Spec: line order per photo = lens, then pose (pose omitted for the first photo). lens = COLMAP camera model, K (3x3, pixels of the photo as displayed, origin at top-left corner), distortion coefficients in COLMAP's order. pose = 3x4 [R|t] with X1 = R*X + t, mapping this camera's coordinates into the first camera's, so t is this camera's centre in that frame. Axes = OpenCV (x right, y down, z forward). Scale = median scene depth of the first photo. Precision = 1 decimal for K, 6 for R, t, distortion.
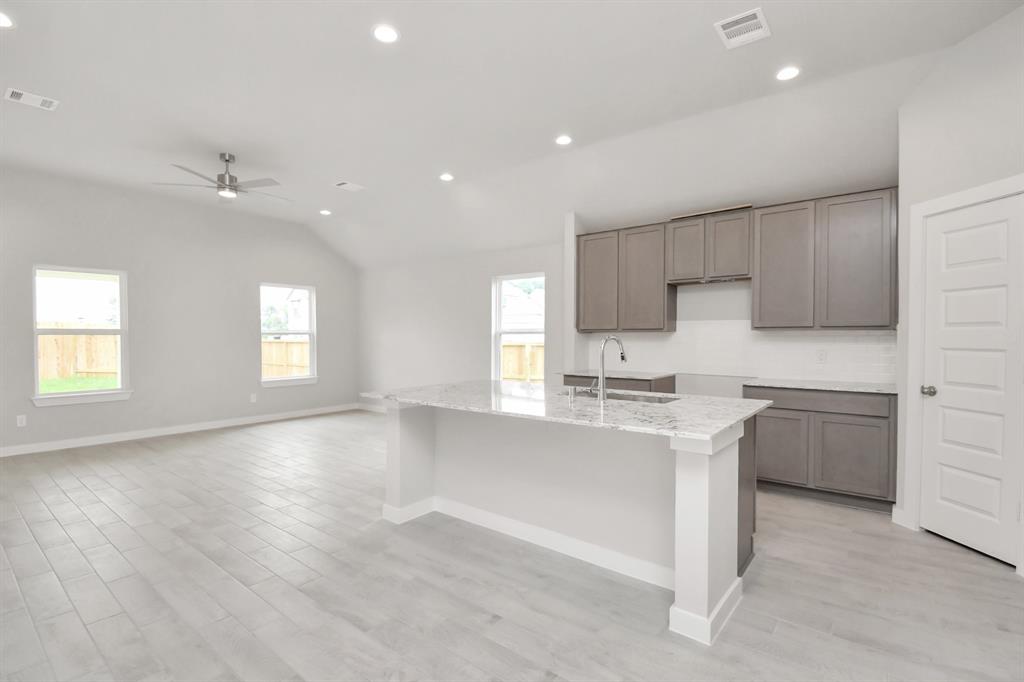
lens RADIAL K [[489.8, 0, 512.0], [0, 489.8, 341.0], [0, 0, 1]] dist [0.001662, -0.021834]
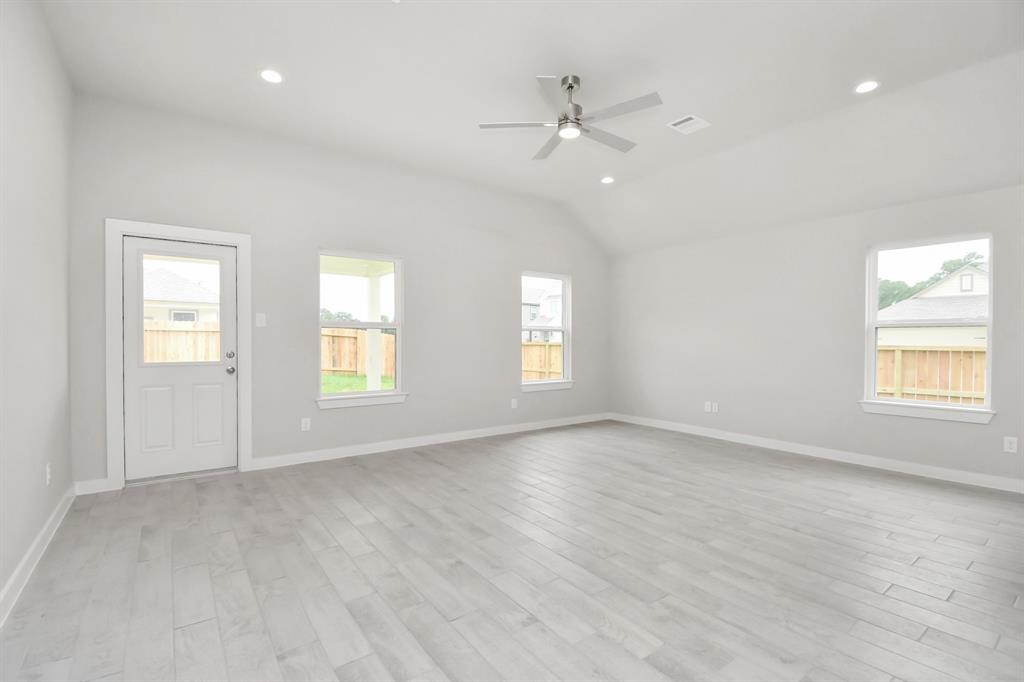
lens RADIAL K [[454.0, 0, 501.1], [0, 454.0, 345.1], [0, 0, 1]] dist [0.000314, -0.000287]
pose [[0.962513, 0.005490, -0.271181, -0.363526], [-0.006805, 0.999969, -0.003908, 0.017122], [0.271151, 0.005607, 0.962520, 0.232176]]
